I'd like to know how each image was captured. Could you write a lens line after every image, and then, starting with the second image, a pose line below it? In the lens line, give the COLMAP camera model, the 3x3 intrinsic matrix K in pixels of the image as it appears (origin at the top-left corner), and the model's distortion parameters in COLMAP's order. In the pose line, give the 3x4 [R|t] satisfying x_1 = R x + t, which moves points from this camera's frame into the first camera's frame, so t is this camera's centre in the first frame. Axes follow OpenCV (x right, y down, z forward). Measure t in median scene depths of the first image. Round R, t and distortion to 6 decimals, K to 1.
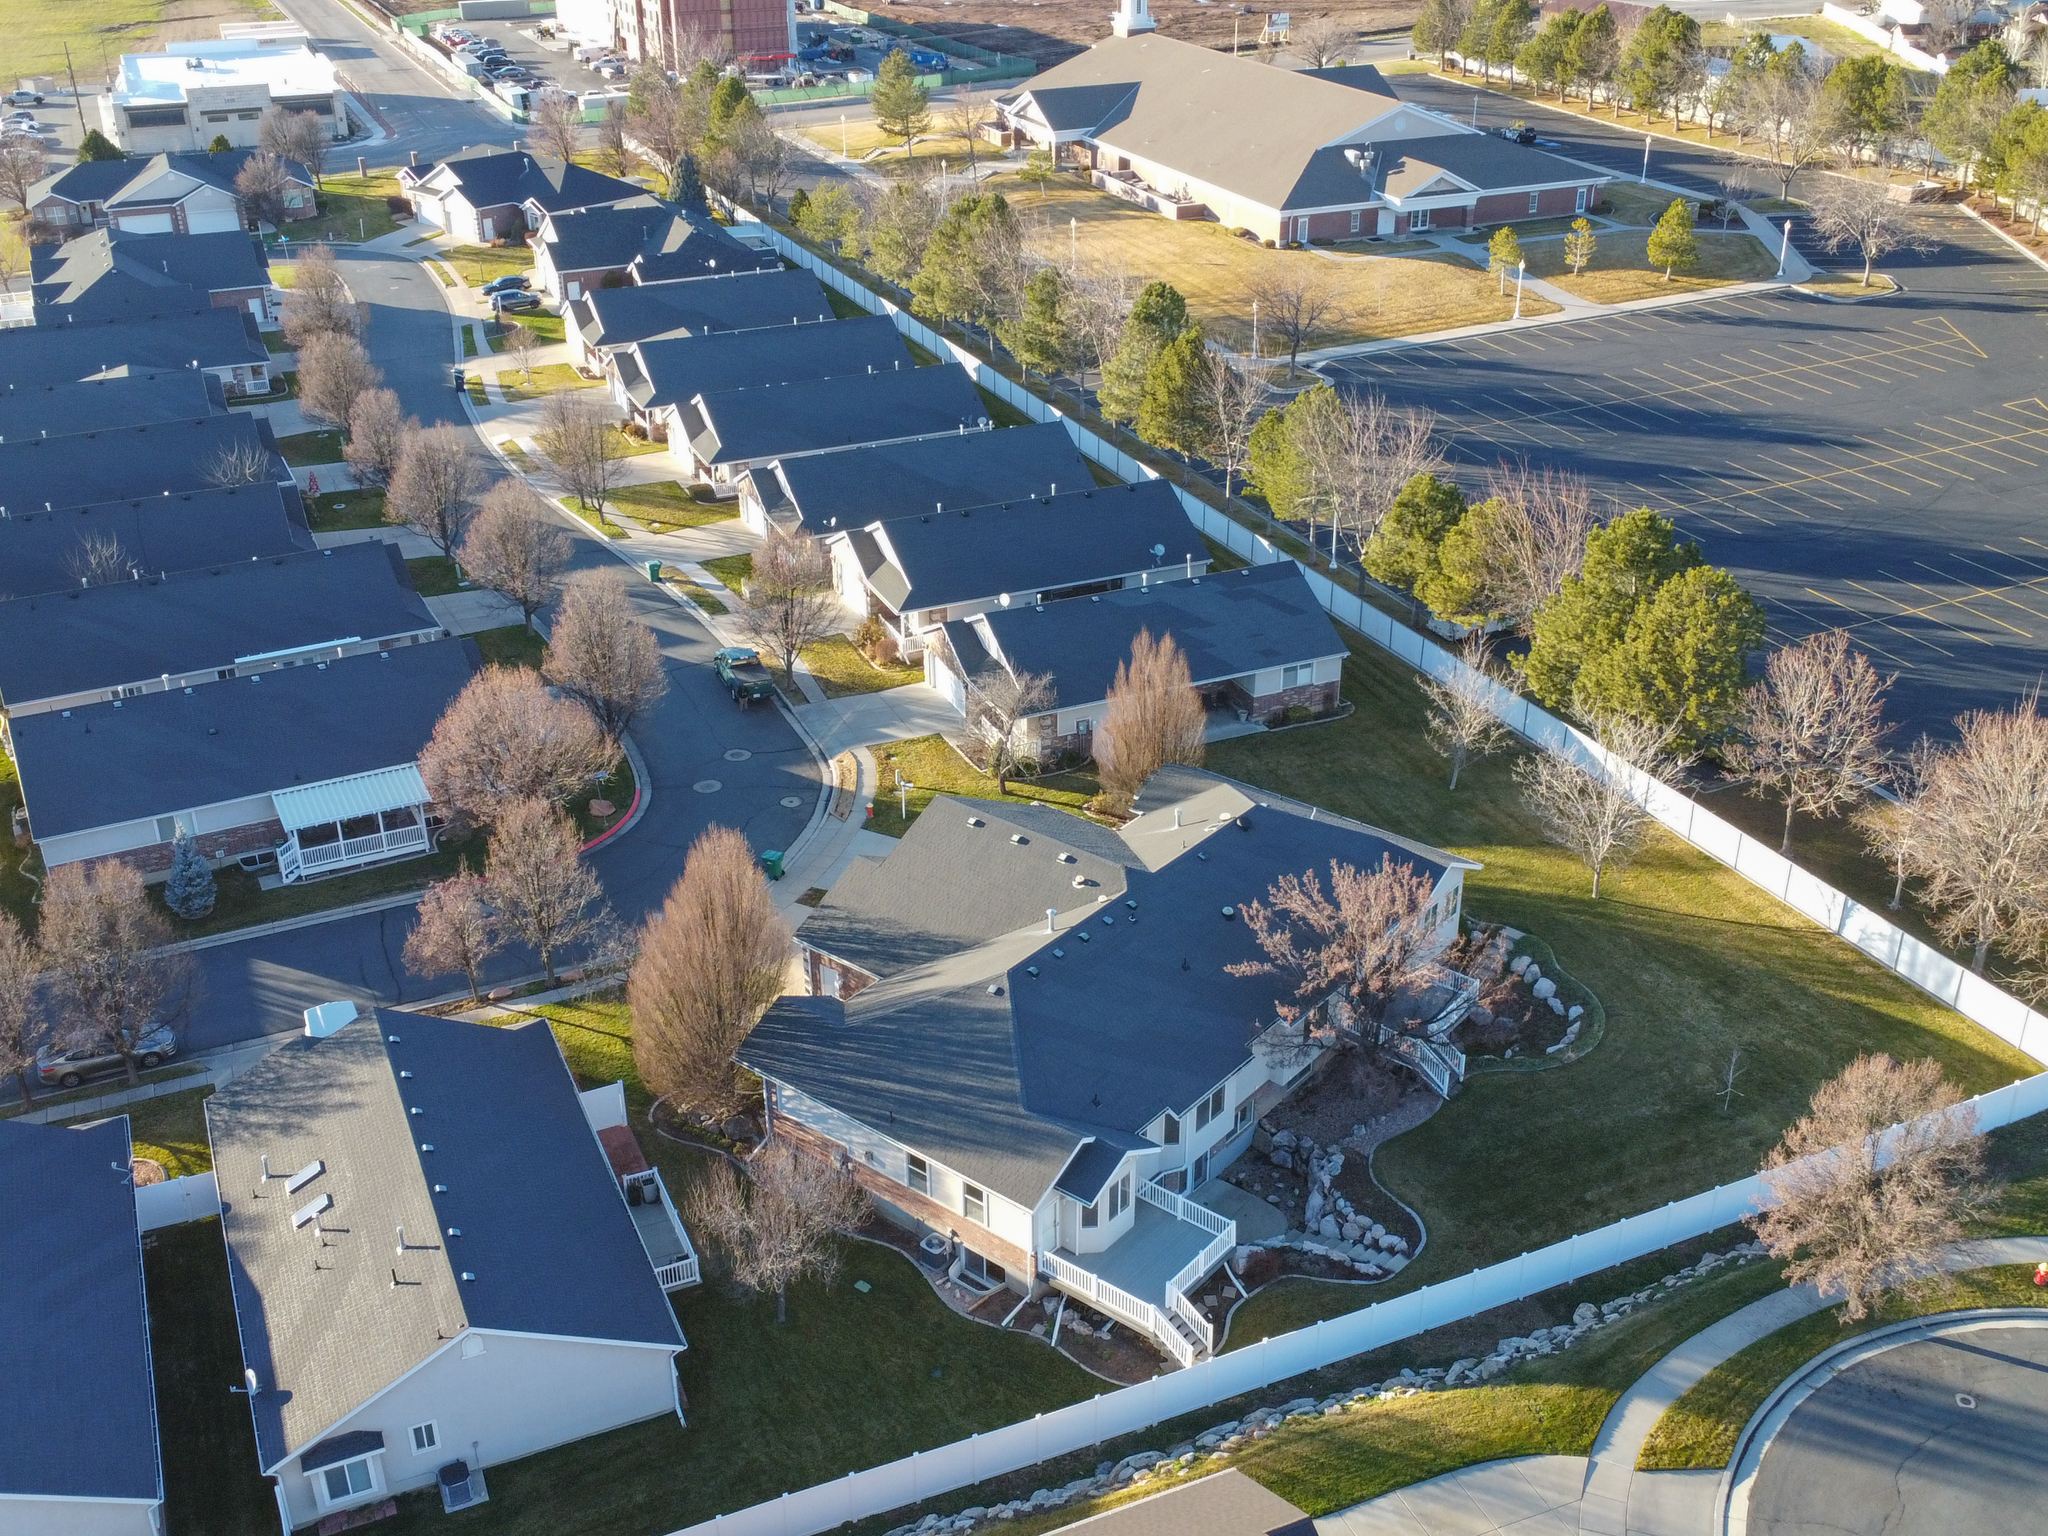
lens RADIAL K [[2055.6, 0, 1024.0], [0, 2055.6, 768.0], [0, 0, 1]] dist [0.000263, 0.018504]
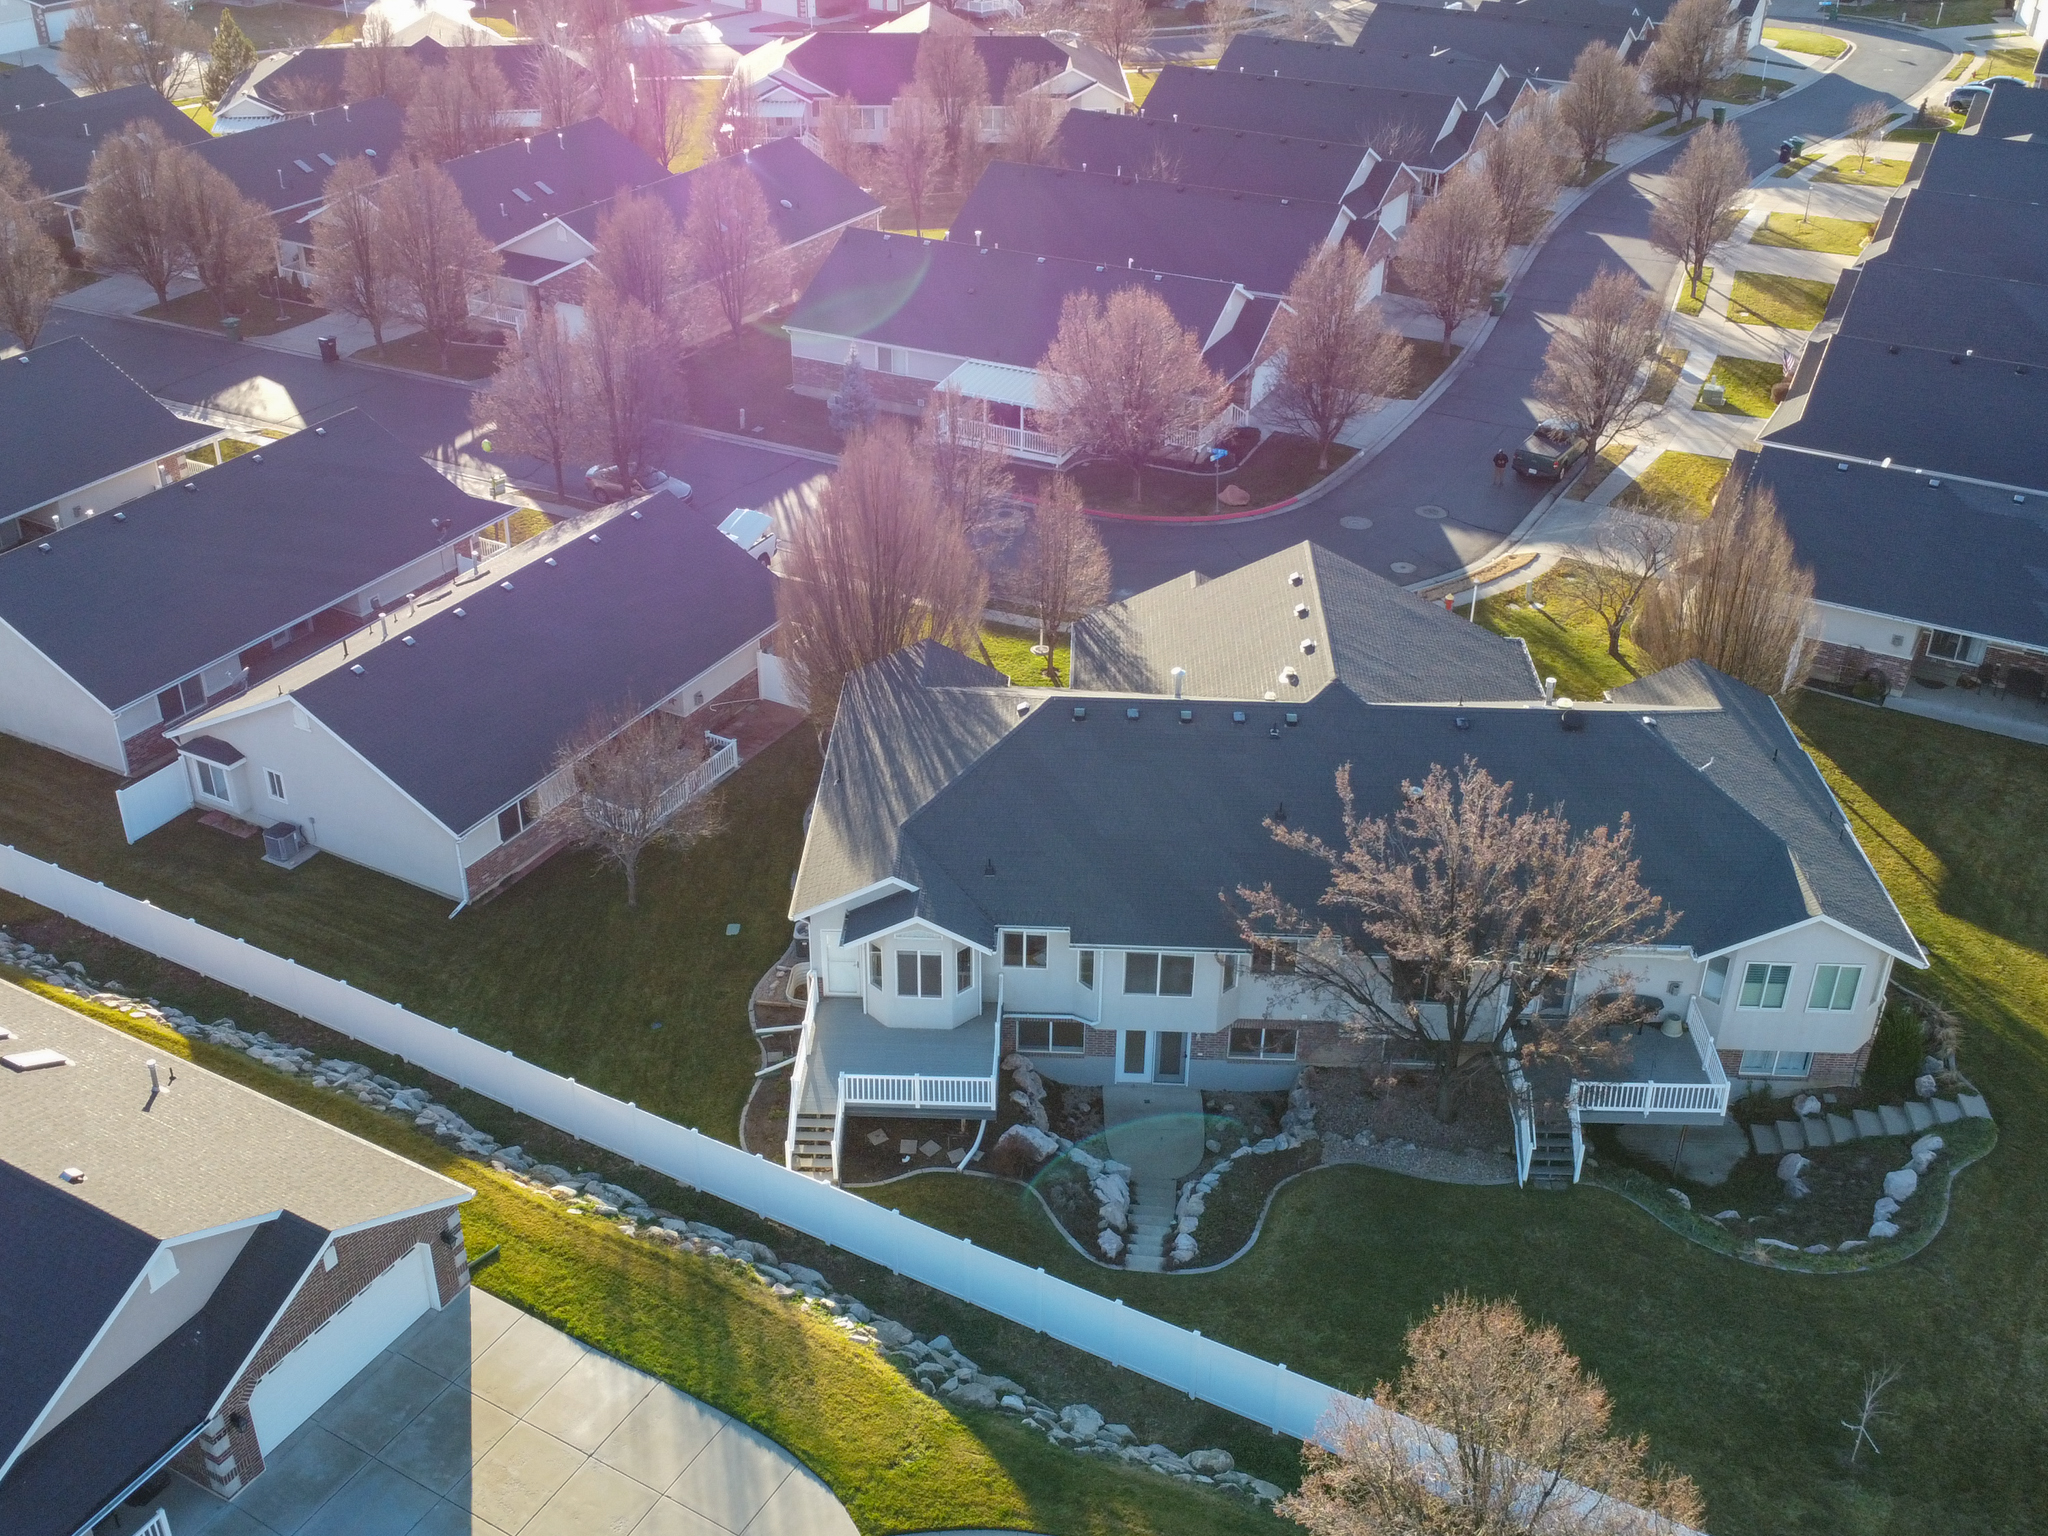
lens RADIAL K [[2053.4, 0, 999.8], [0, 2053.4, 775.4], [0, 0, 1]] dist [-0.001389, 0.016090]
pose [[0.594127, 0.415567, -0.688707, 0.394320], [-0.373064, 0.900909, 0.221779, -0.030781], [0.712626, 0.125166, 0.690288, 0.325199]]
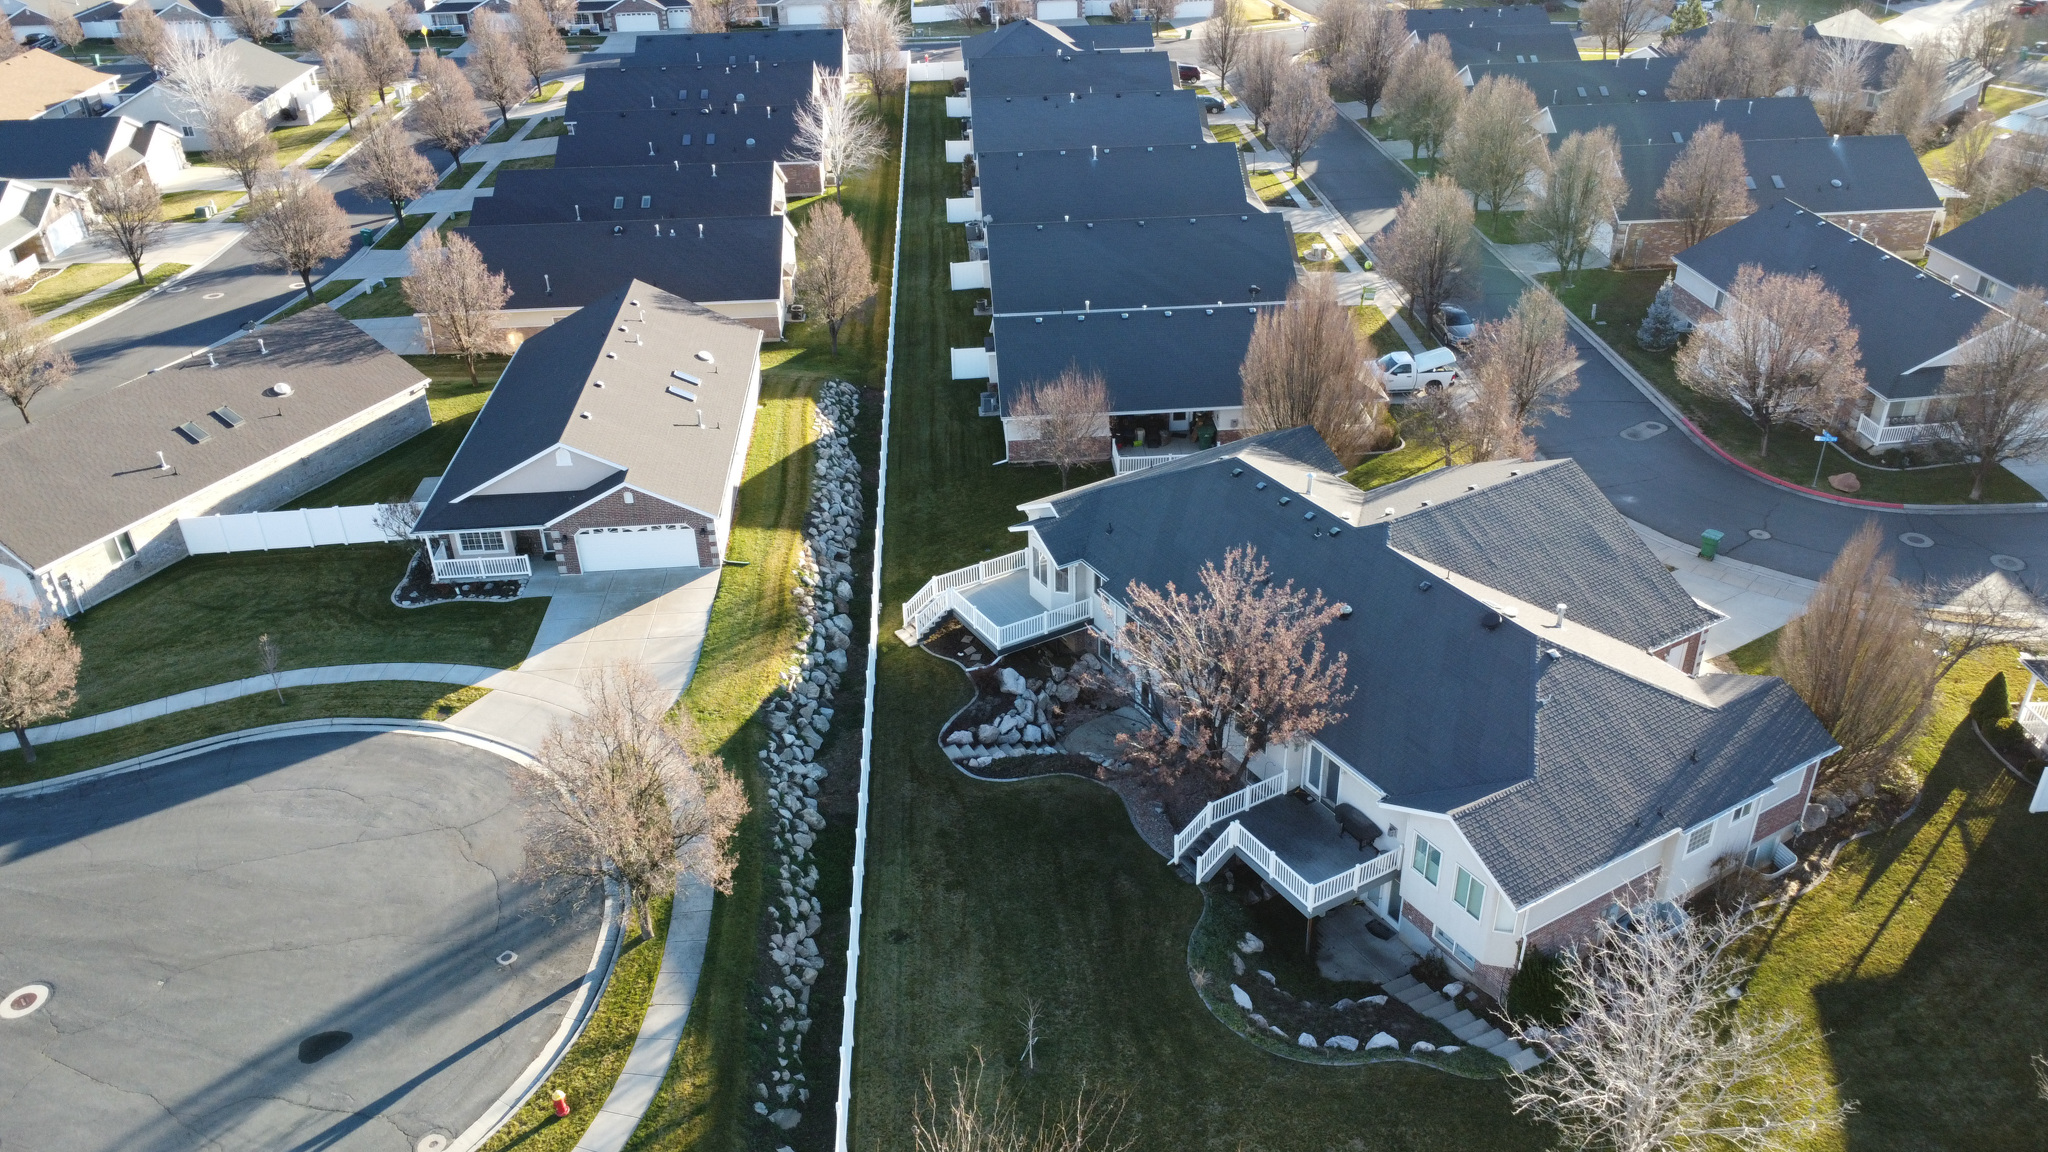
lens RADIAL K [[1532.7, 0, 1024.0], [0, 1532.7, 576.0], [0, 0, 1]] dist [0.003312, 0.003146]
pose [[-0.346882, 0.485137, -0.802692, 0.547294], [-0.401615, 0.696570, 0.594555, -0.229599], [0.847572, 0.528614, -0.046789, 0.715126]]
